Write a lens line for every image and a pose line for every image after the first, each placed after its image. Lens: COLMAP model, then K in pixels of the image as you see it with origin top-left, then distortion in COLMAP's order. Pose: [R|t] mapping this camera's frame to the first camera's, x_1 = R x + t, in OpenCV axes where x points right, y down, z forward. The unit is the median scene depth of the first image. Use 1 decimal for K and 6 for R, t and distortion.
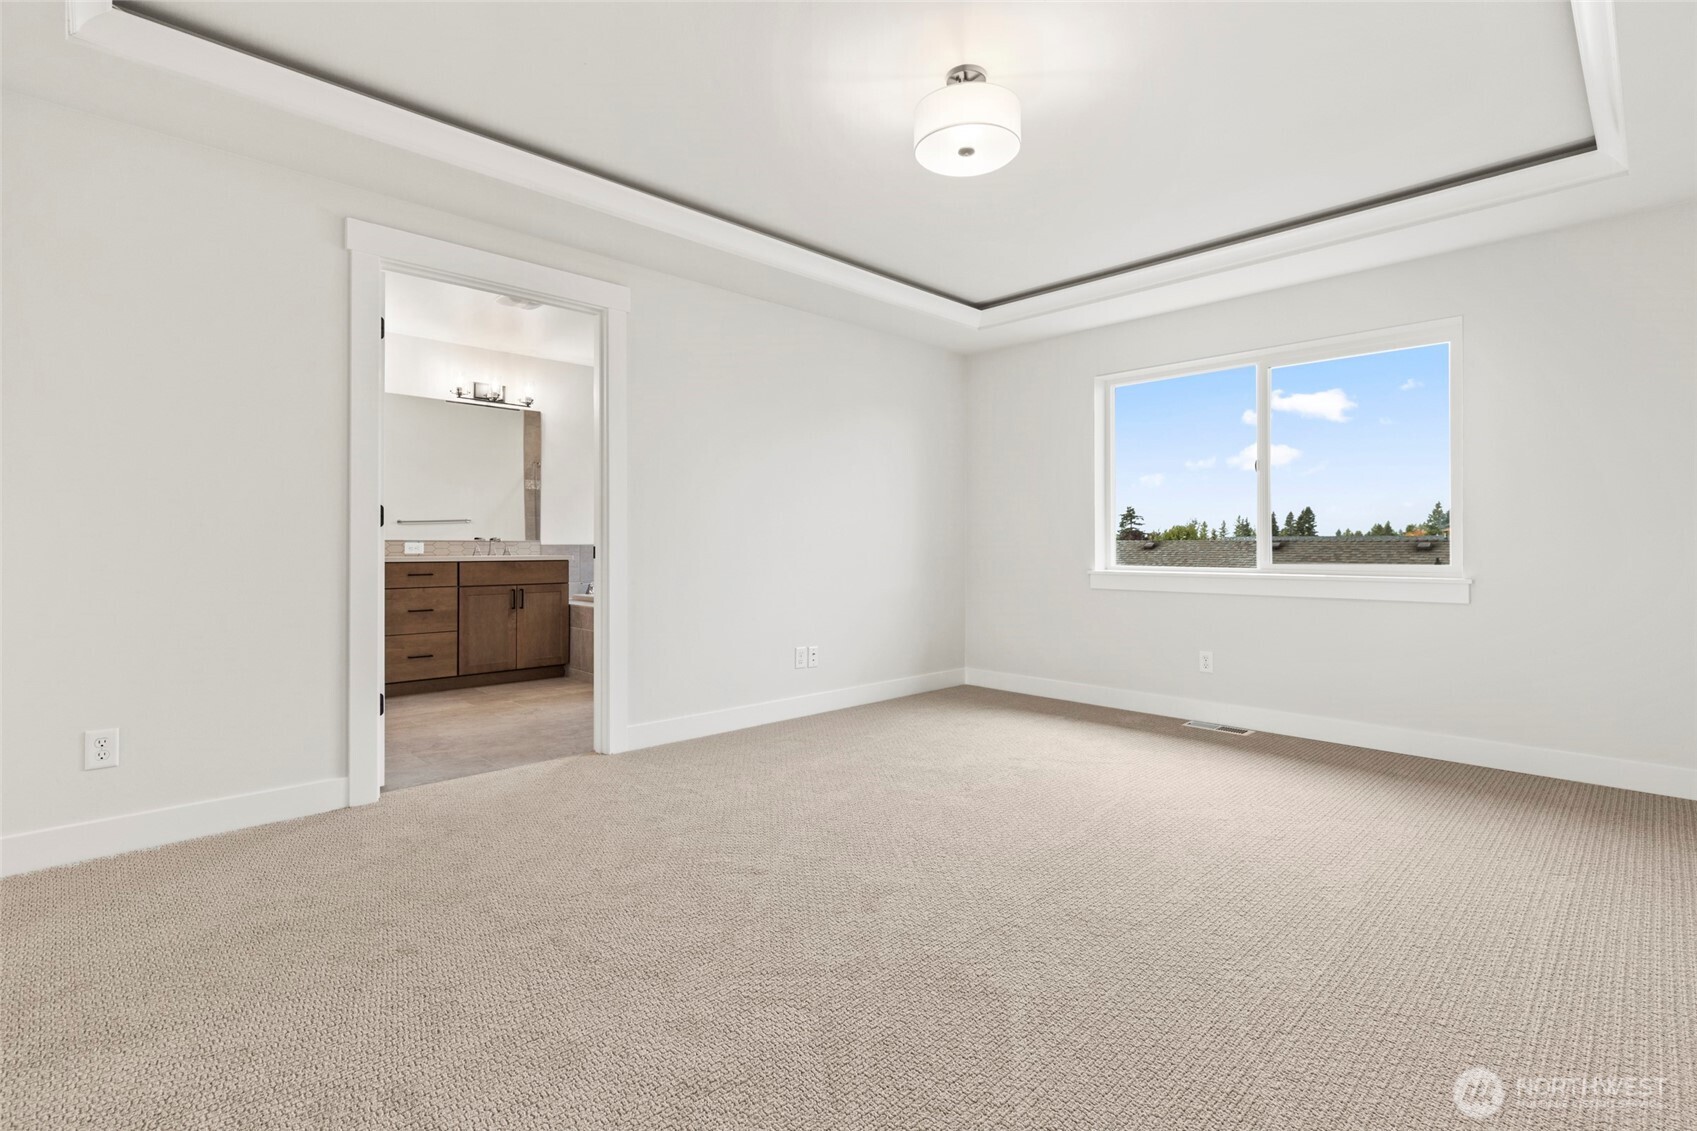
lens RADIAL K [[765.7, 0, 847.1], [0, 765.7, 543.2], [0, 0, 1]] dist [0.006094, -0.001623]
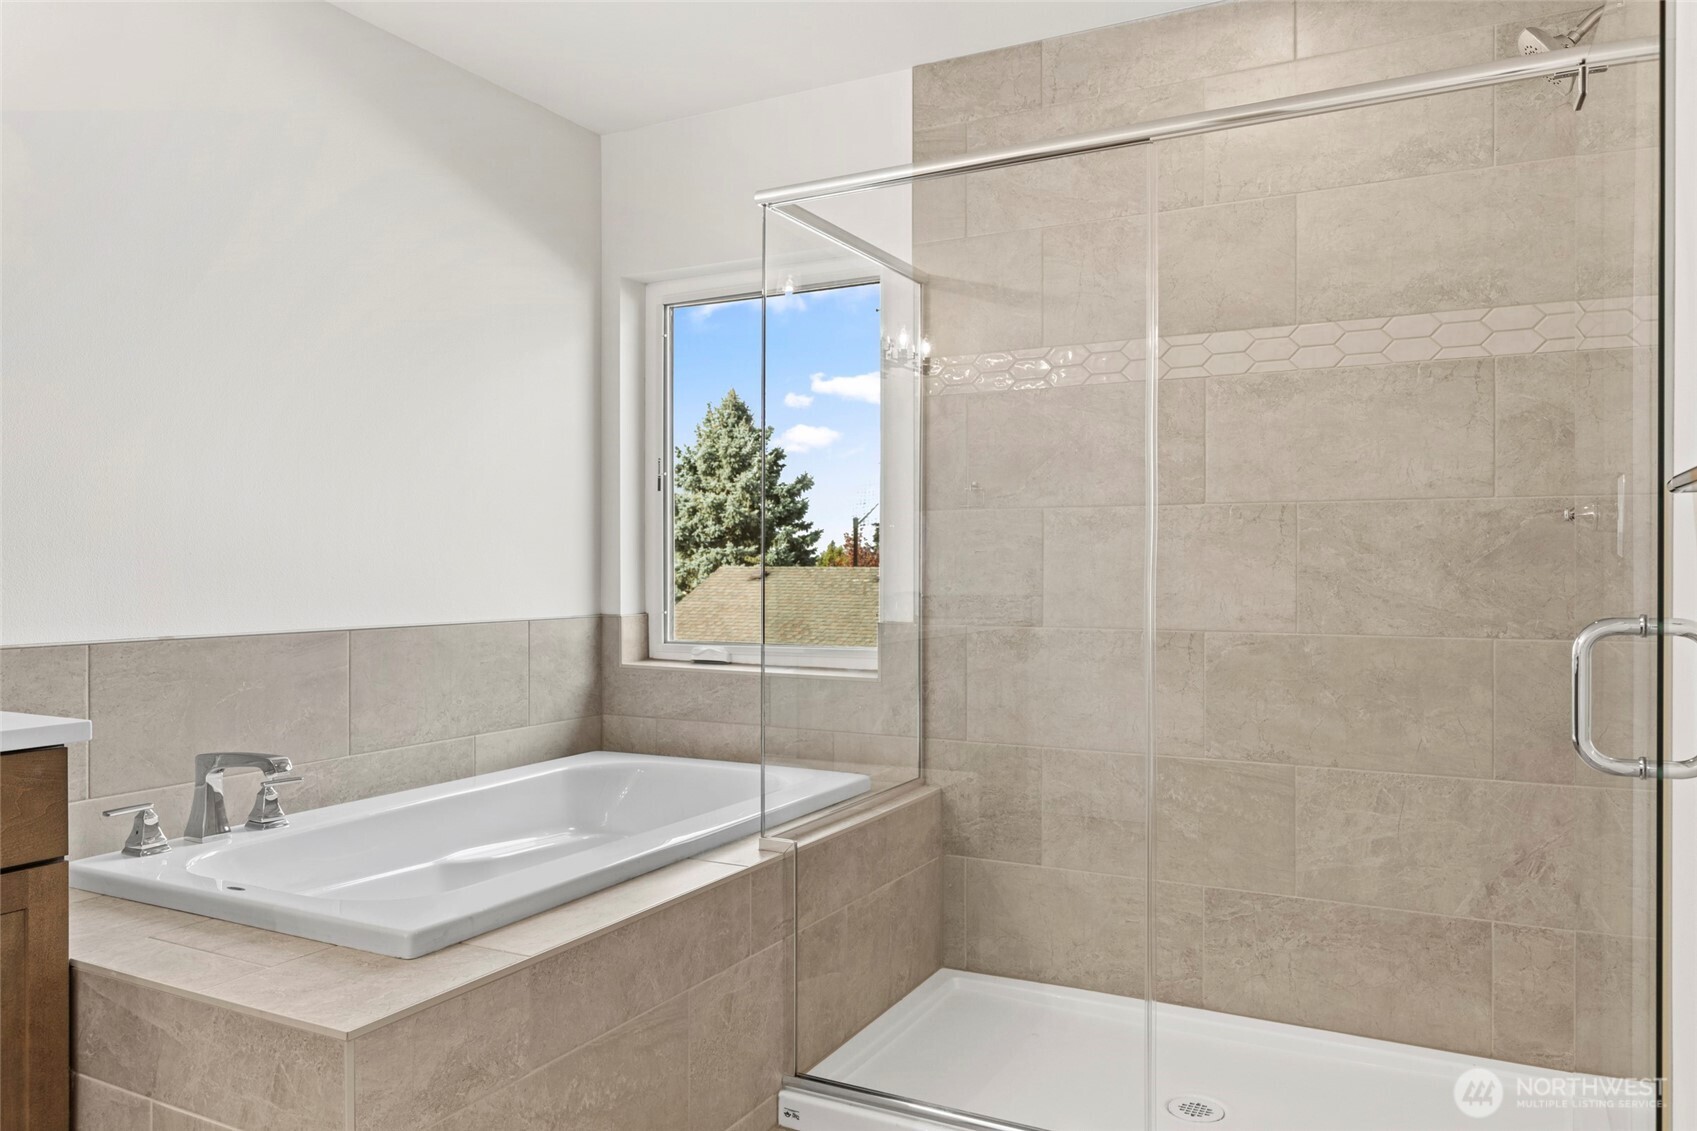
lens RADIAL K [[1201.0, 0, 847.3], [0, 1201.0, 565.3], [0, 0, 1]] dist [0.001560, 0.001452]
pose [[0.953617, -0.001879, 0.301017, -0.277343], [0.001994, 0.999998, -0.000074, -0.024872], [-0.301016, 0.000671, 0.953619, 0.672640]]
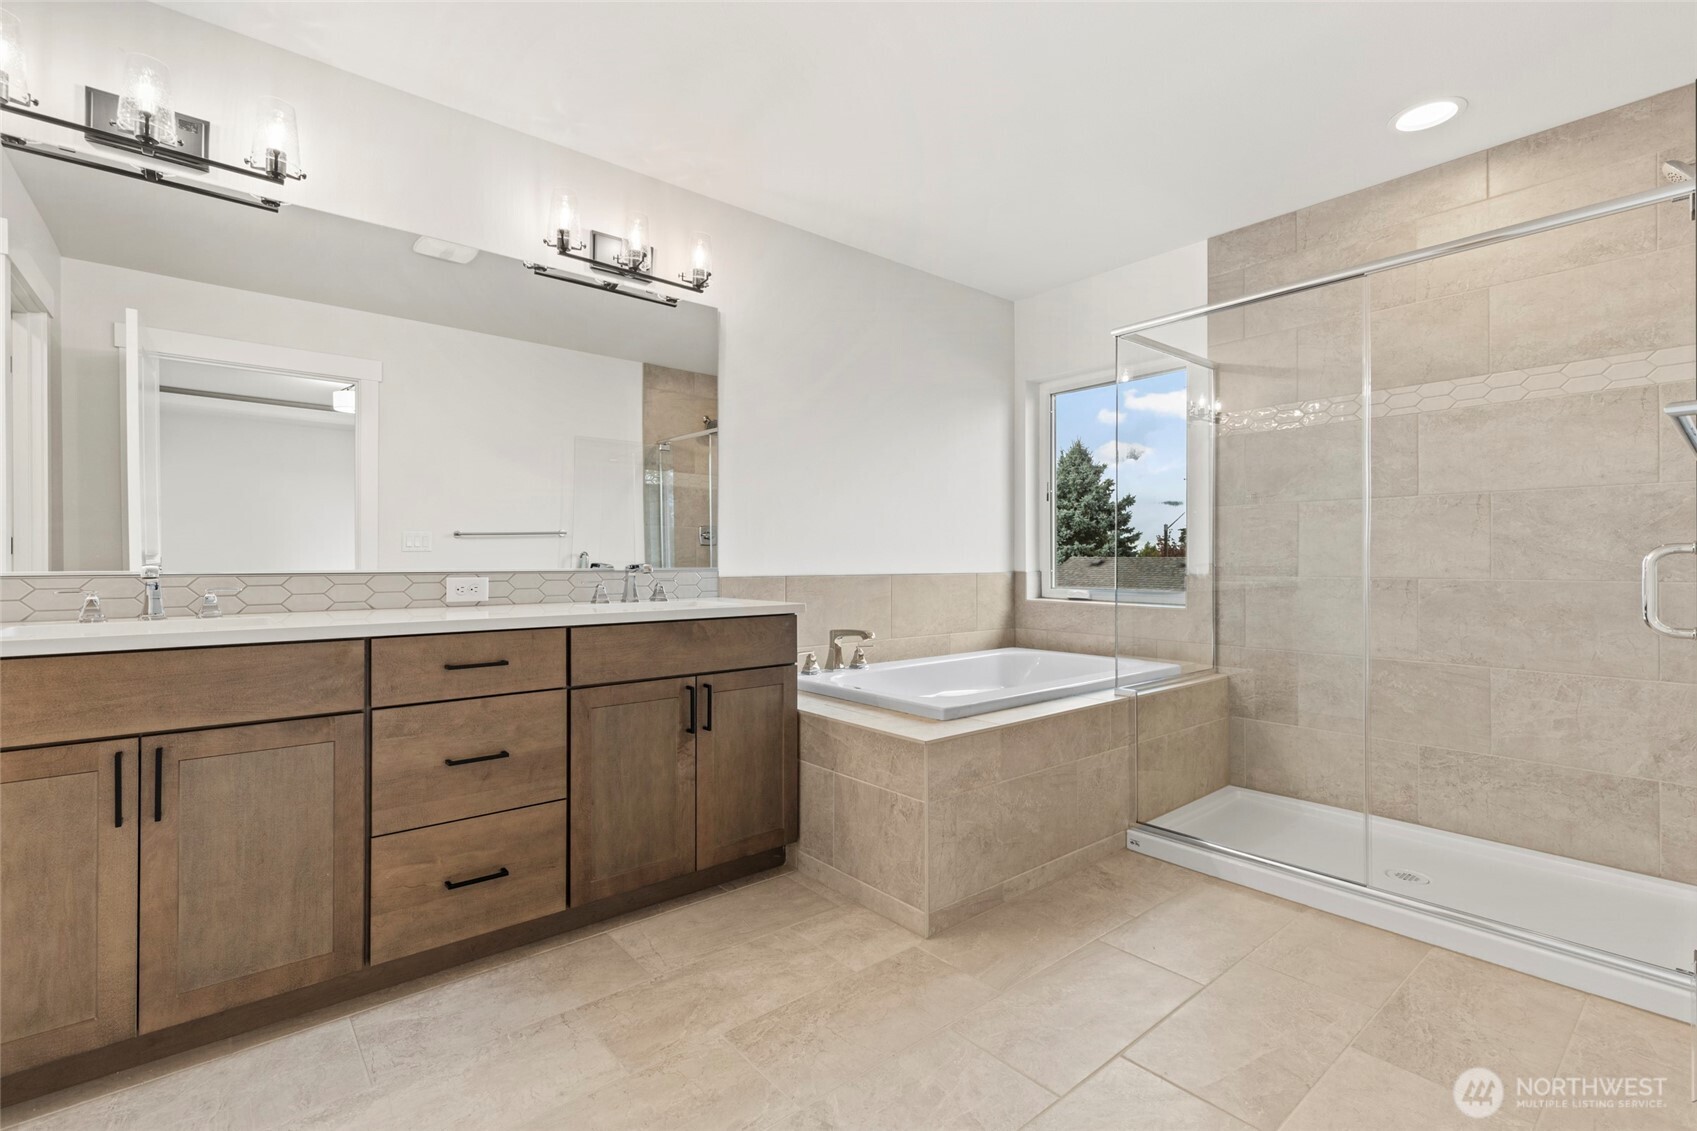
lens RADIAL K [[765.7, 0, 849.4], [0, 765.7, 555.9], [0, 0, 1]] dist [0.006094, -0.001623]
pose [[0.996888, -0.004547, -0.078701, -0.311533], [0.004272, 0.999984, -0.003659, -0.010351], [0.078717, 0.003312, 0.996892, 0.579843]]
